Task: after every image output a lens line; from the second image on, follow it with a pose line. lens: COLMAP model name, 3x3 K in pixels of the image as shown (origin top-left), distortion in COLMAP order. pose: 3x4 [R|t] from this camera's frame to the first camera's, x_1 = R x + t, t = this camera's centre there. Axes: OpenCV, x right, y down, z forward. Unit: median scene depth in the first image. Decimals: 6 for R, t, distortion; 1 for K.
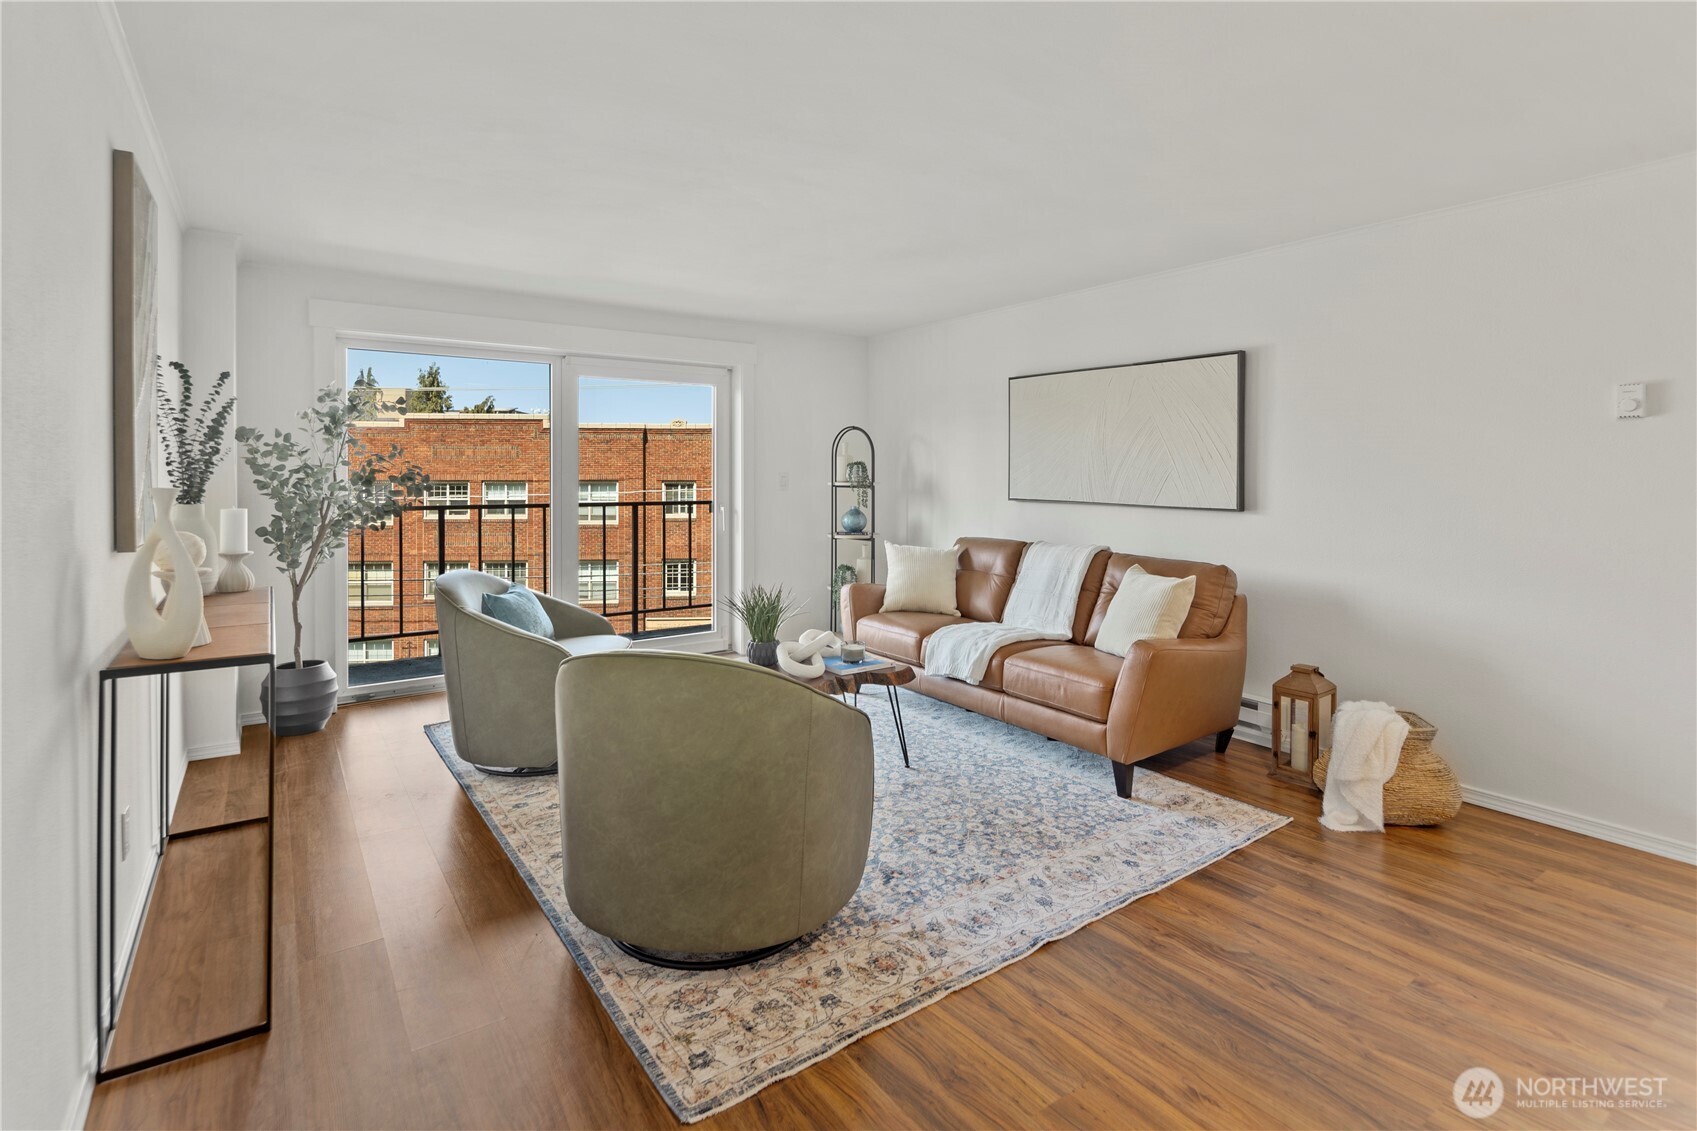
lens RADIAL K [[838.1, 0, 855.9], [0, 838.1, 484.5], [0, 0, 1]] dist [0.002871, -0.001847]
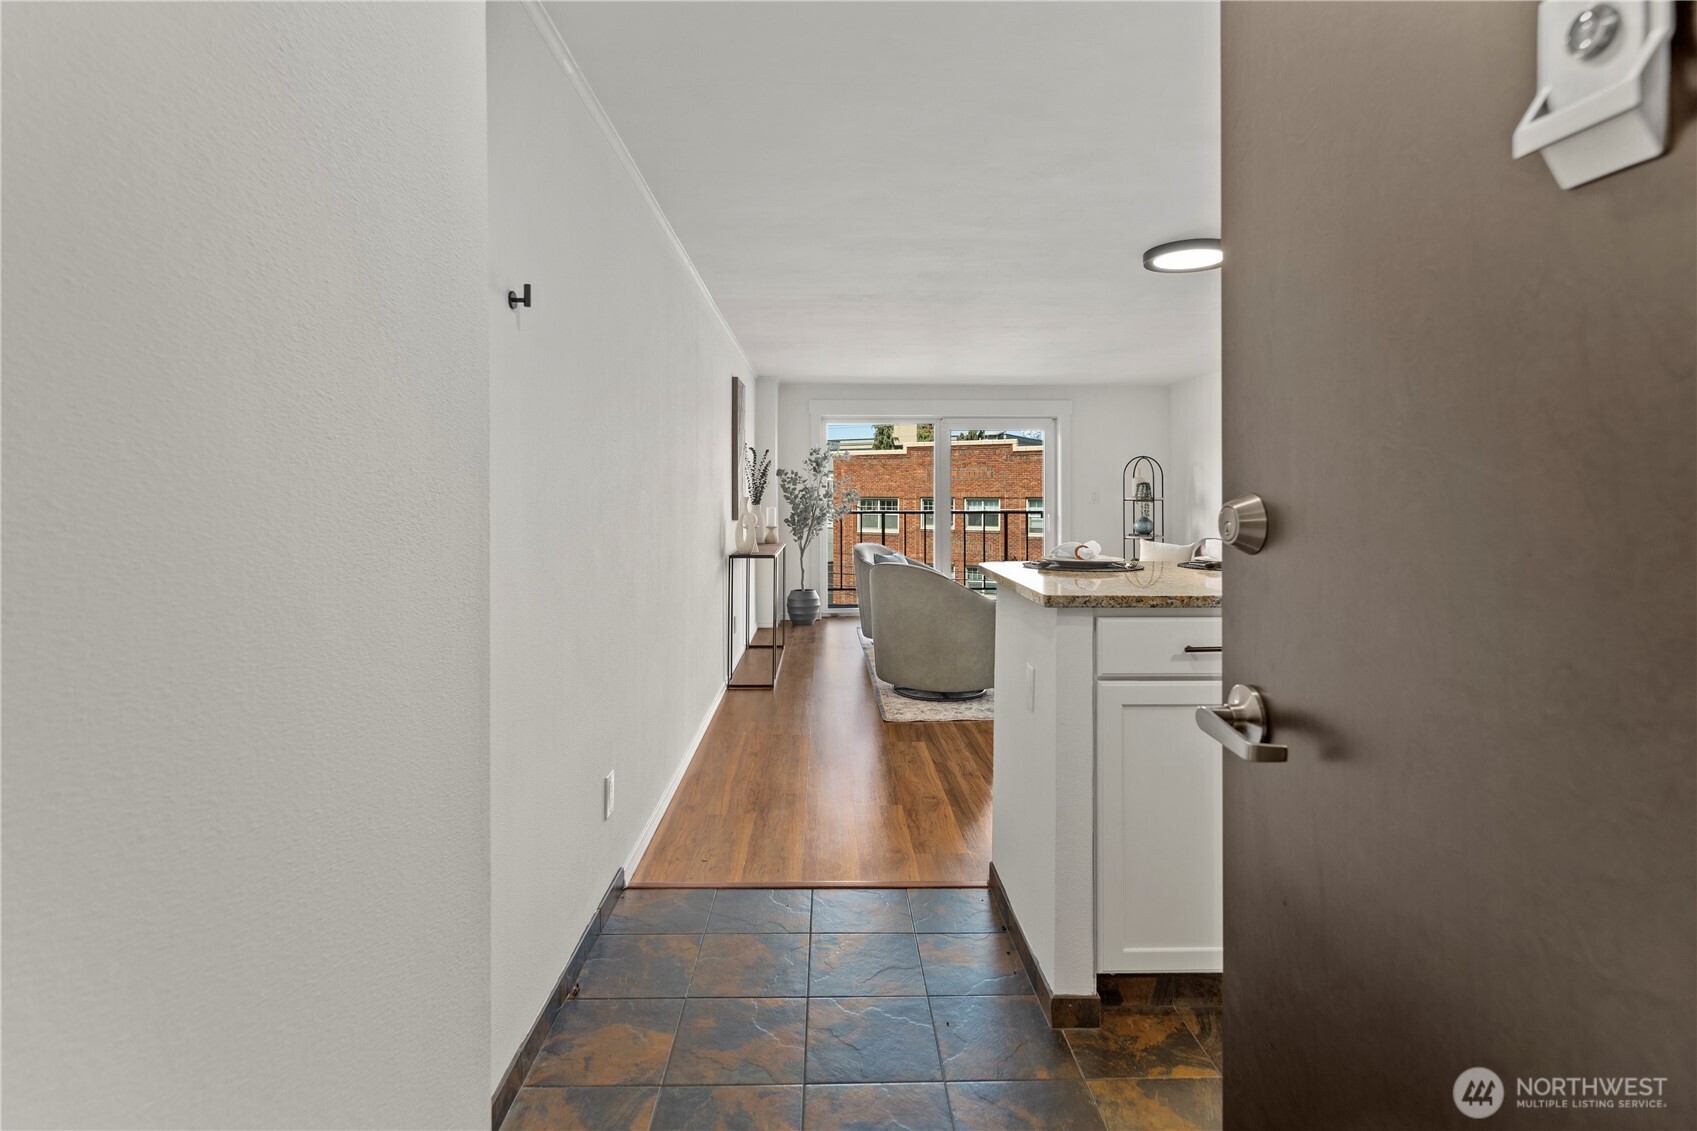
lens RADIAL K [[838.1, 0, 835.9], [0, 838.1, 498.9], [0, 0, 1]] dist [0.002871, -0.001847]
pose [[0.826341, 0.002928, -0.563162, 0.527128], [-0.005357, 0.999982, -0.002661, 0.008600], [0.563144, 0.005216, 0.826342, -0.603475]]
